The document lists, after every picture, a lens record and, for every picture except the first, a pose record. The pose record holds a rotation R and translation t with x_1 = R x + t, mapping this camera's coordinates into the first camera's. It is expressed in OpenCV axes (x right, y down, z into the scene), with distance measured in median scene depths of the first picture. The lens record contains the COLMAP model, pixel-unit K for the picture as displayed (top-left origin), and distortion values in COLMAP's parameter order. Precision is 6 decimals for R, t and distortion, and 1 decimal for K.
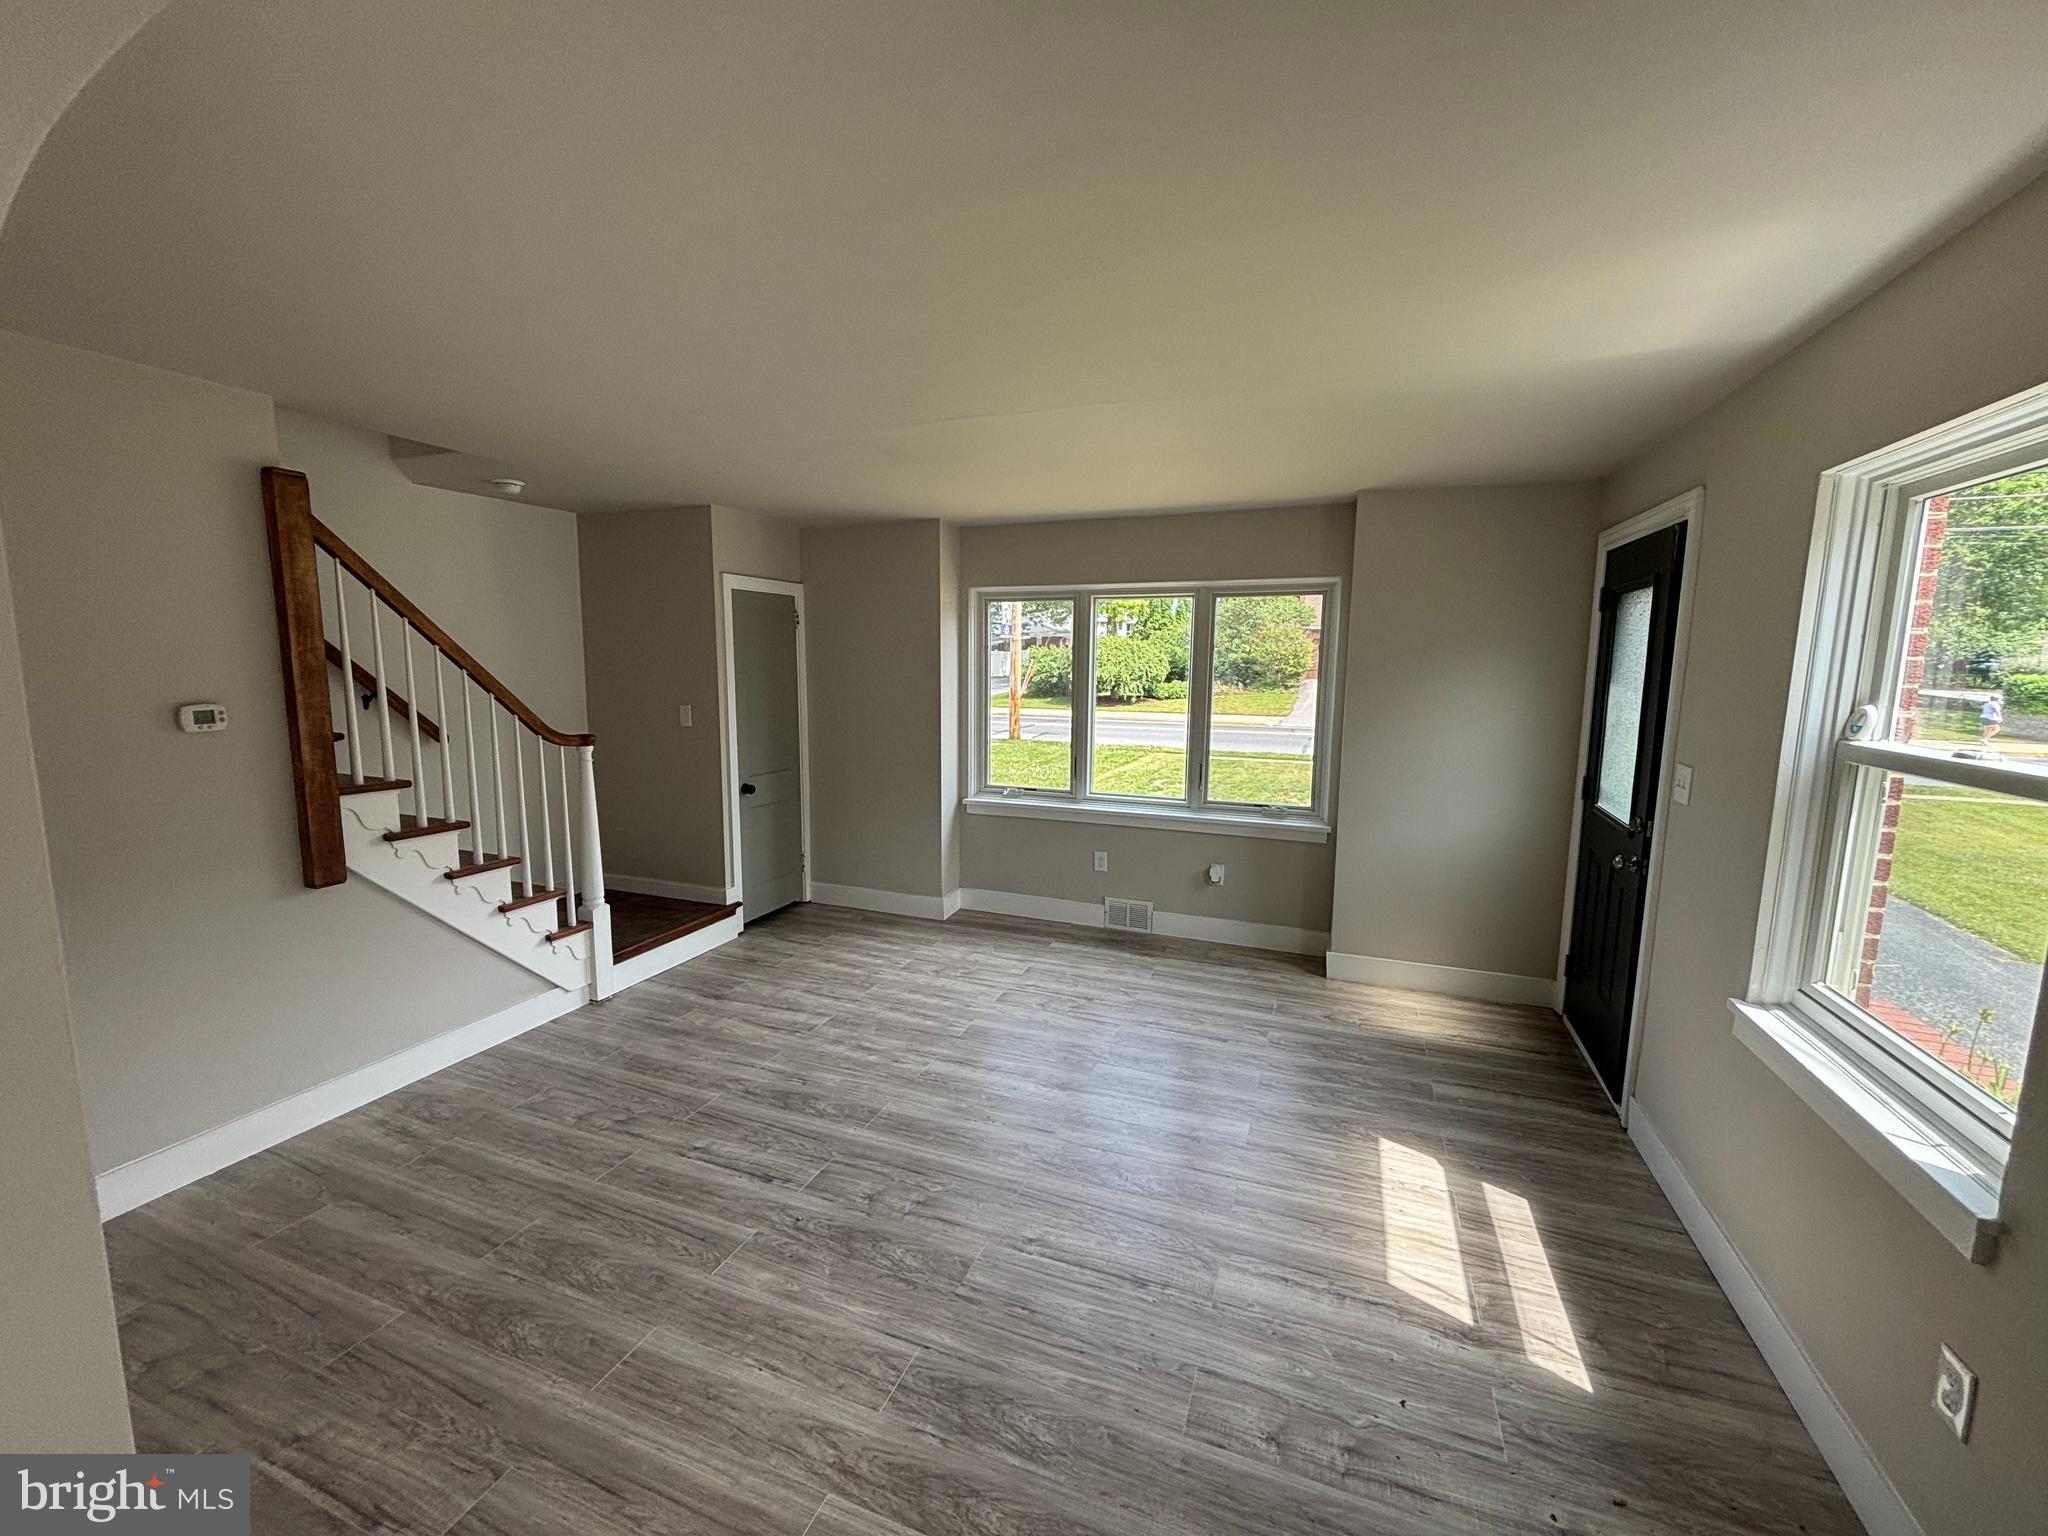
lens RADIAL K [[830.1, 0, 1019.3], [0, 830.1, 771.0], [0, 0, 1]] dist [-0.005921, -0.000921]
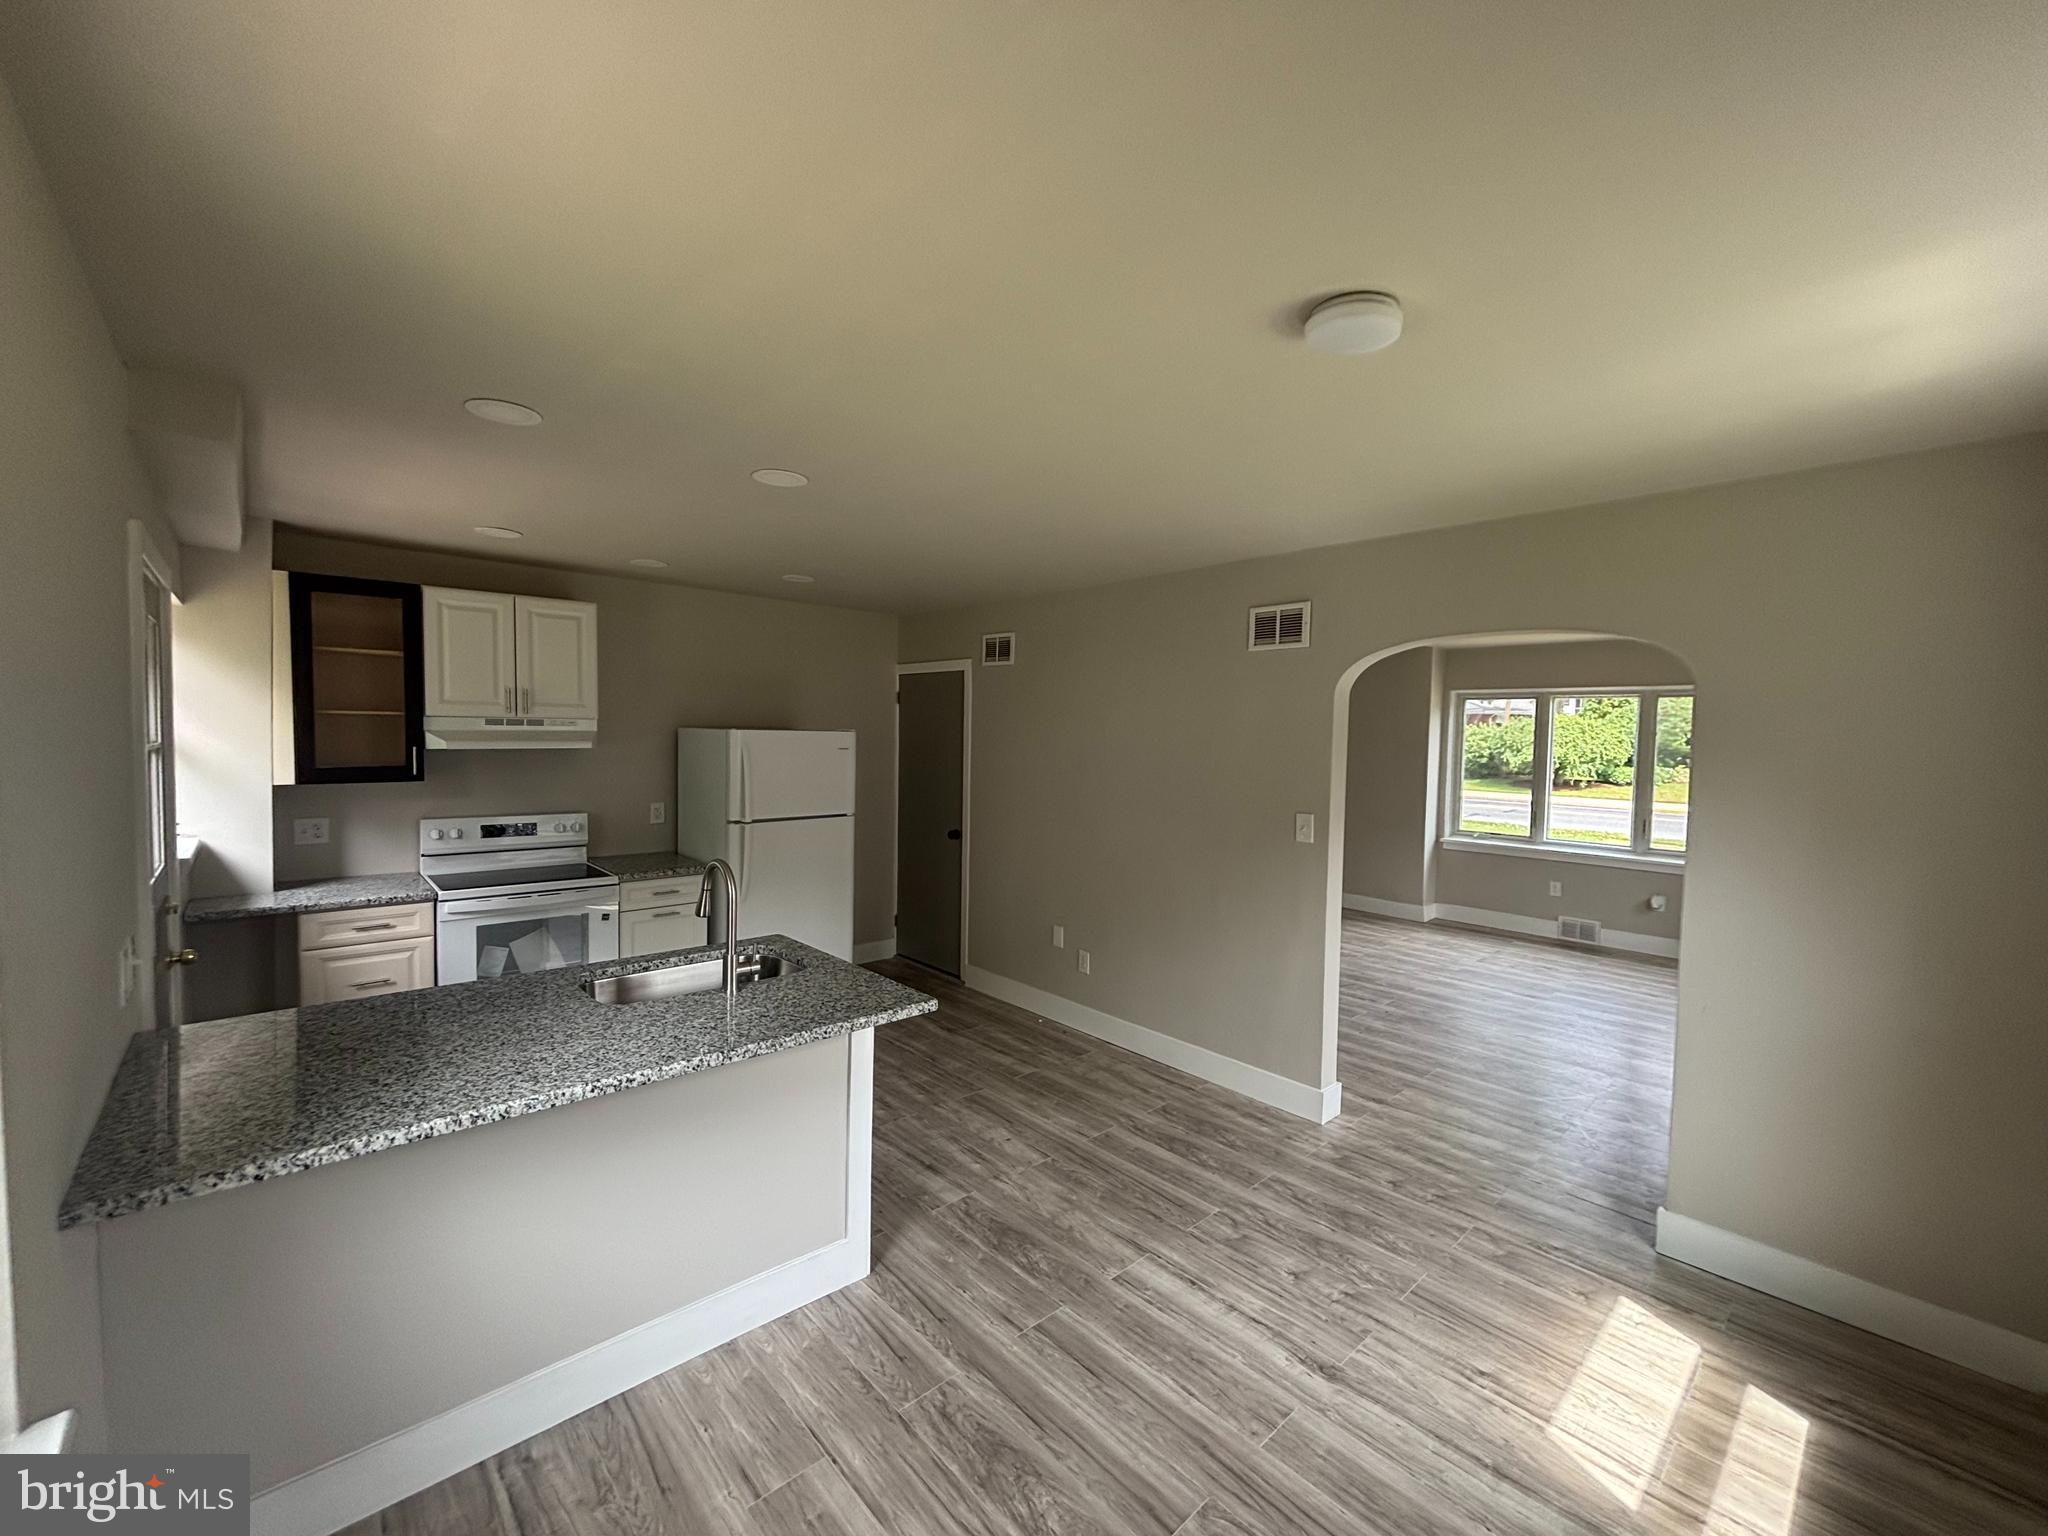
lens RADIAL K [[830.1, 0, 1026.3], [0, 830.1, 761.9], [0, 0, 1]] dist [-0.005921, -0.000921]
pose [[0.897403, 0.027709, -0.440342, -0.084932], [-0.071979, 0.993850, -0.084151, 0.076546], [0.435302, 0.107212, 0.893878, -0.591202]]
